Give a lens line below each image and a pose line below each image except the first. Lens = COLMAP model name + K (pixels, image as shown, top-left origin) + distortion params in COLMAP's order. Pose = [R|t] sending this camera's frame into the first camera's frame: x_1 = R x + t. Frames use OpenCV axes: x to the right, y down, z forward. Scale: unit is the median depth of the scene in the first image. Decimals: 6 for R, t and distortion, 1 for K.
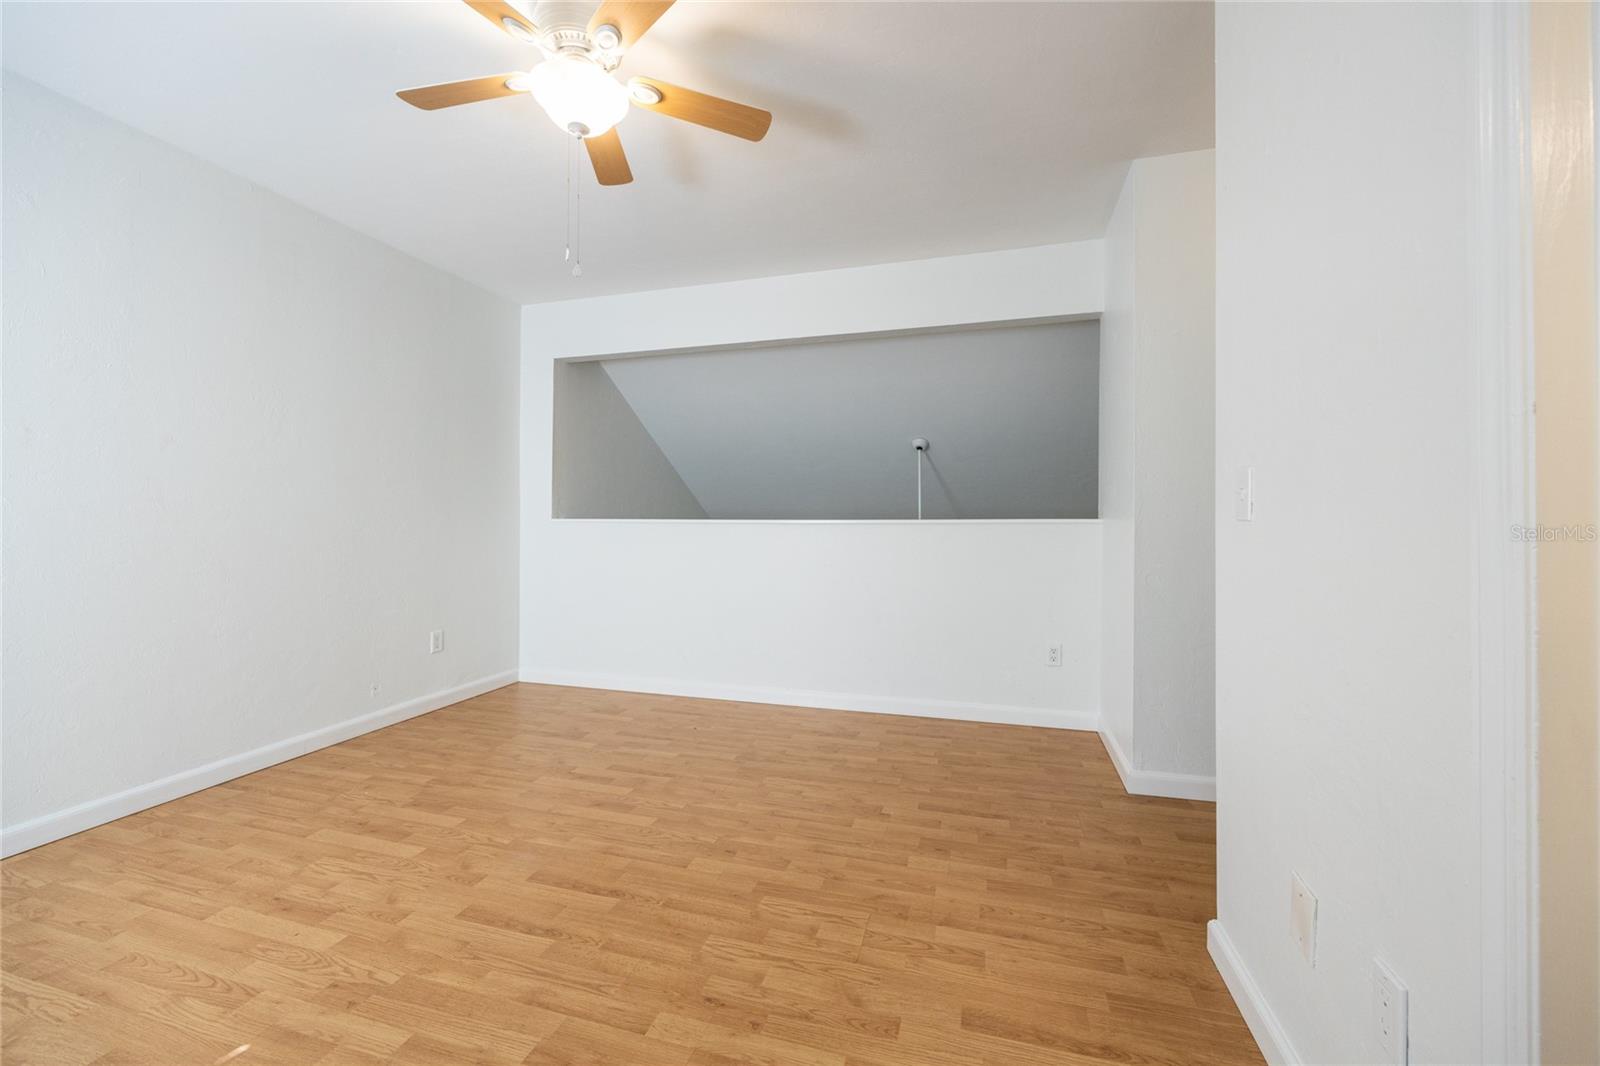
lens RADIAL K [[622.4, 0, 799.4], [0, 622.4, 517.8], [0, 0, 1]] dist [-0.001246, 0.000009]
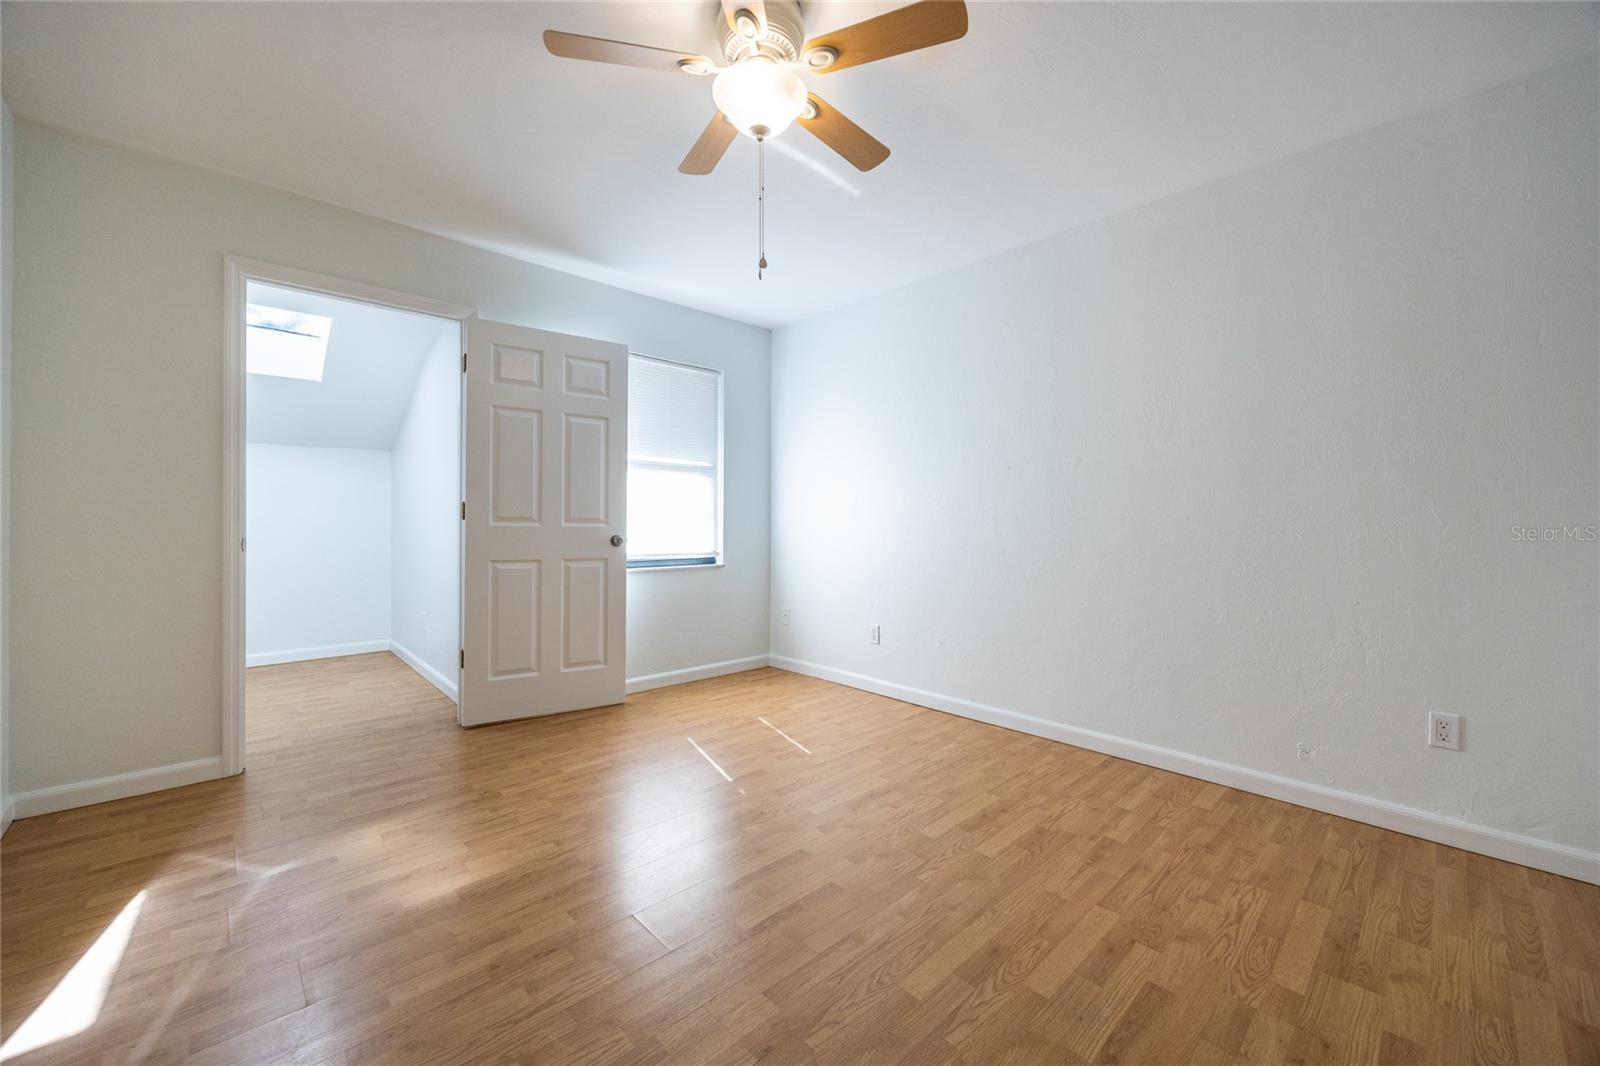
lens RADIAL K [[618.6, 0, 810.3], [0, 618.6, 539.1], [0, 0, 1]] dist [-0.001371, 0.000035]
pose [[-0.493567, 0.019835, -0.869481, 0.343122], [-0.002904, 0.999697, 0.024454, 0.005067], [0.869703, 0.014595, -0.493360, 1.156550]]
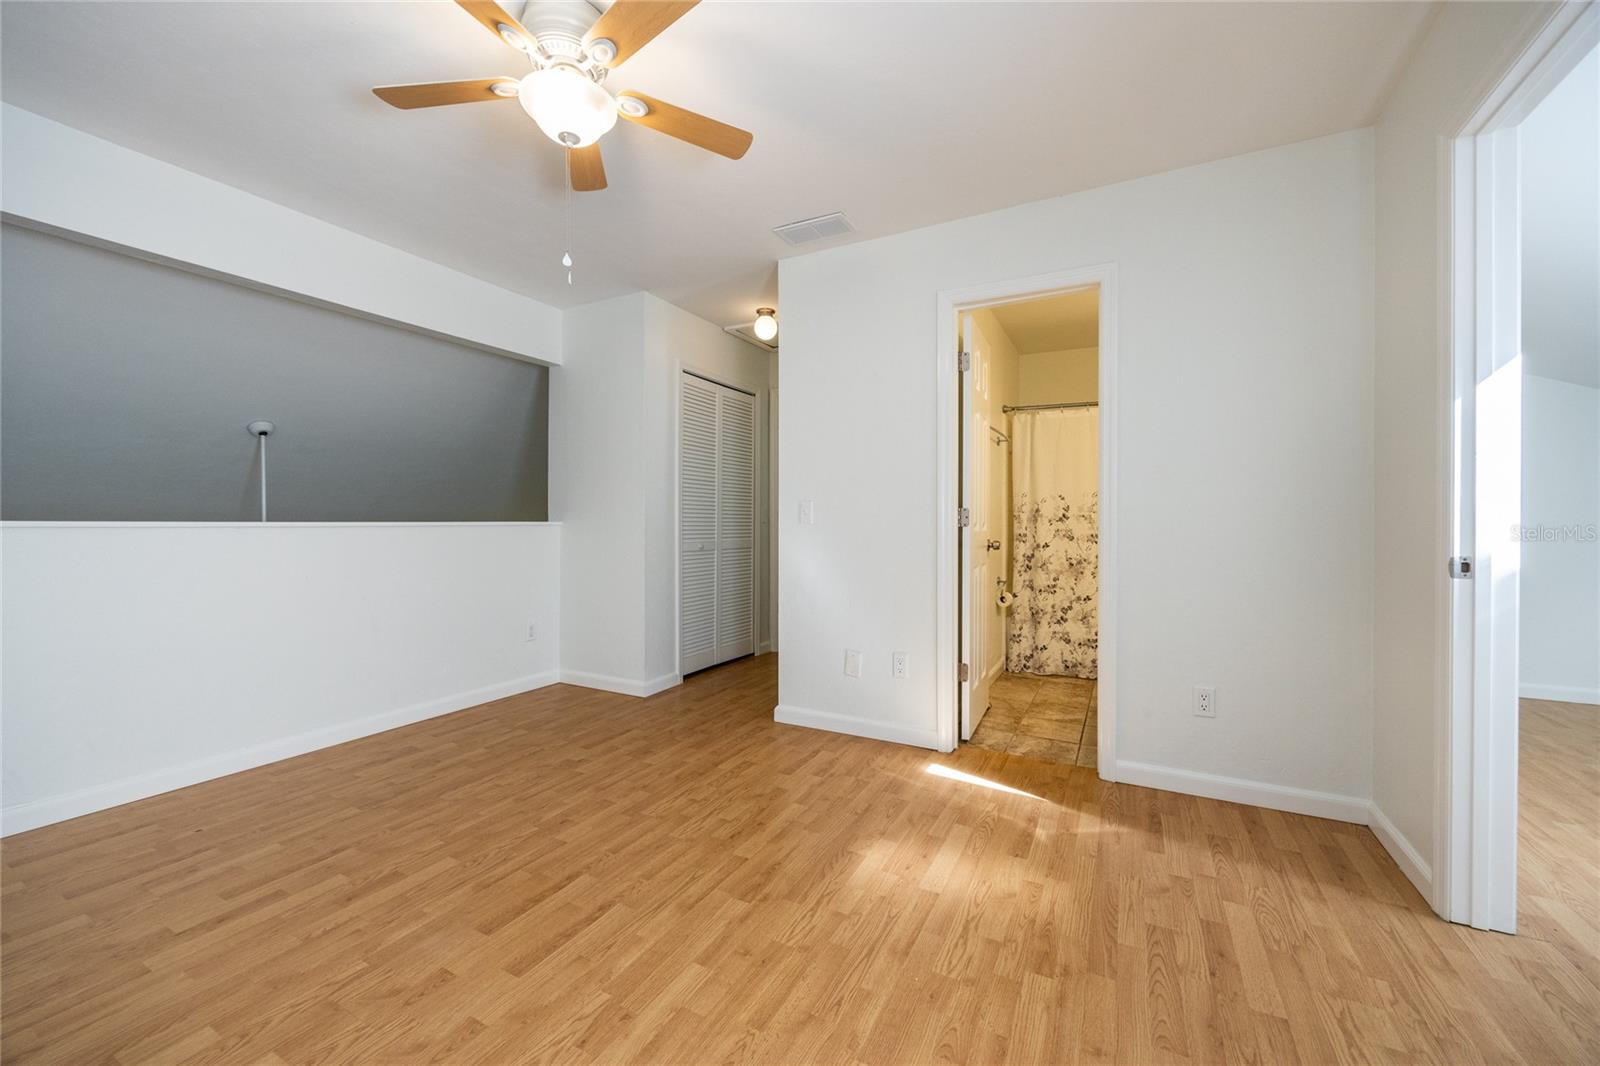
lens RADIAL K [[622.4, 0, 799.4], [0, 622.4, 517.8], [0, 0, 1]] dist [-0.001246, 0.000009]
pose [[0.203275, 0.008088, 0.979088, -0.963381], [-0.007092, 0.999952, -0.006787, -0.000390], [-0.979096, -0.005564, 0.203323, 0.316540]]
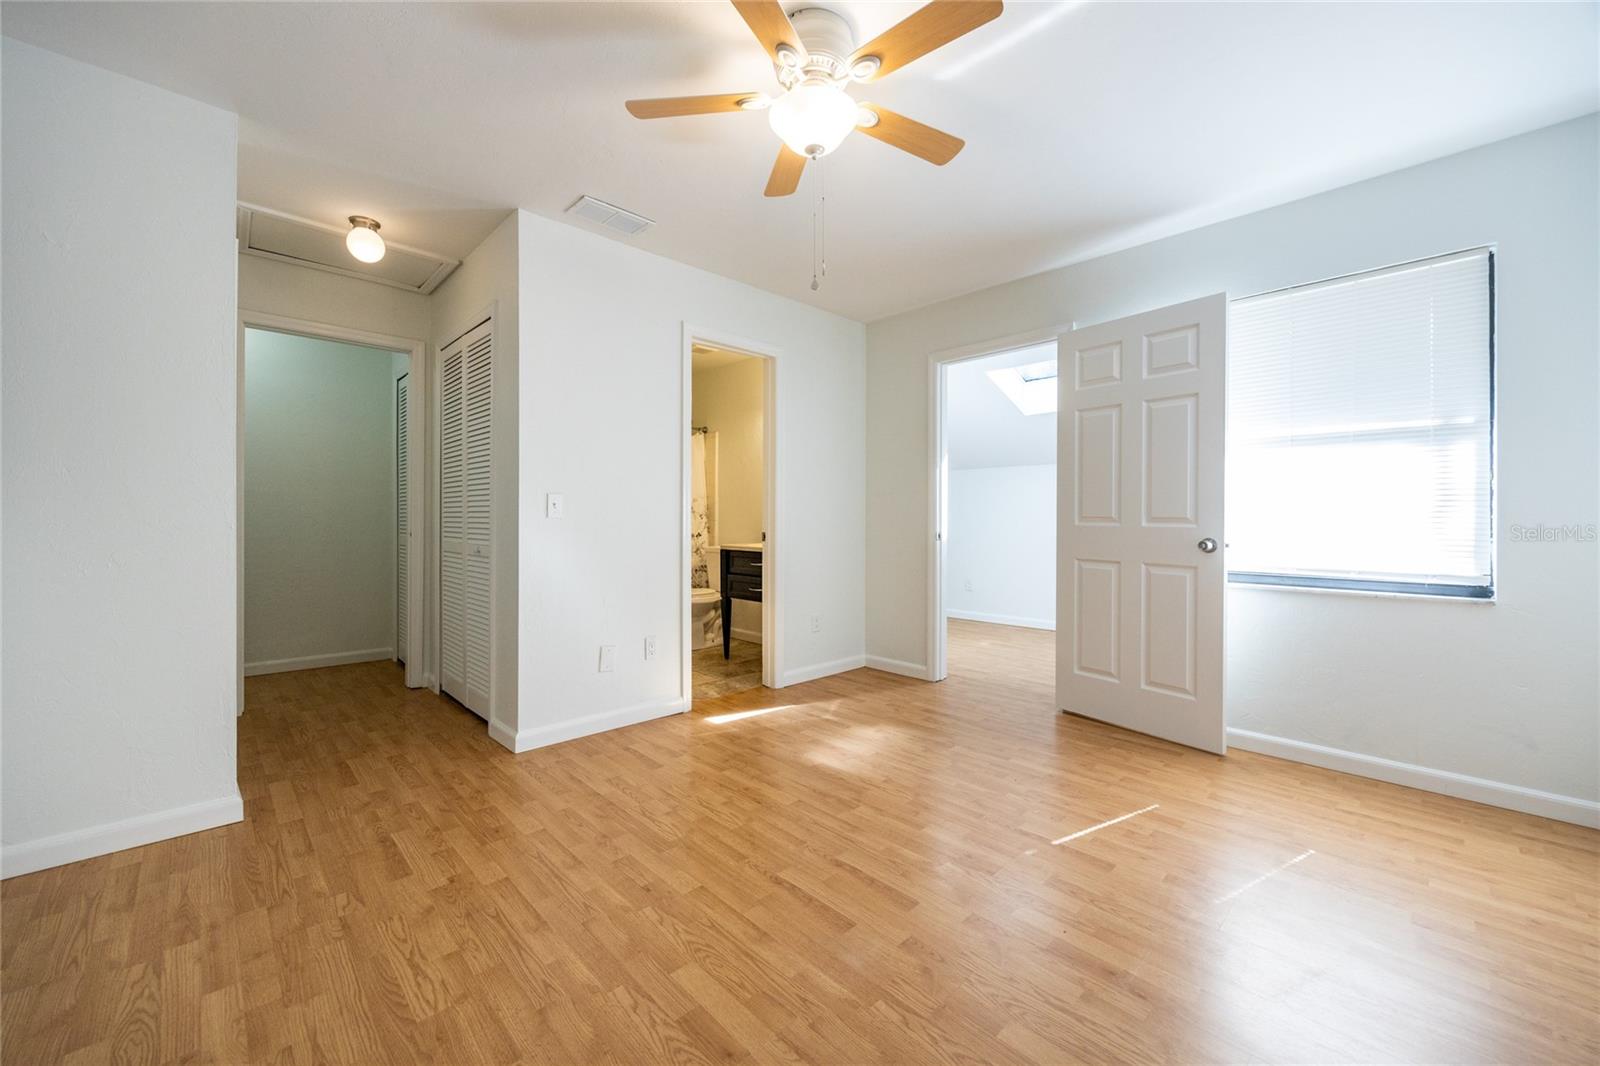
lens RADIAL K [[622.4, 0, 799.4], [0, 622.4, 517.8], [0, 0, 1]] dist [-0.001246, 0.000009]
pose [[-0.868553, -0.001000, 0.495595, -0.643928], [-0.004920, 0.999966, -0.006606, 0.005783], [-0.495571, -0.008176, -0.868529, 1.446251]]
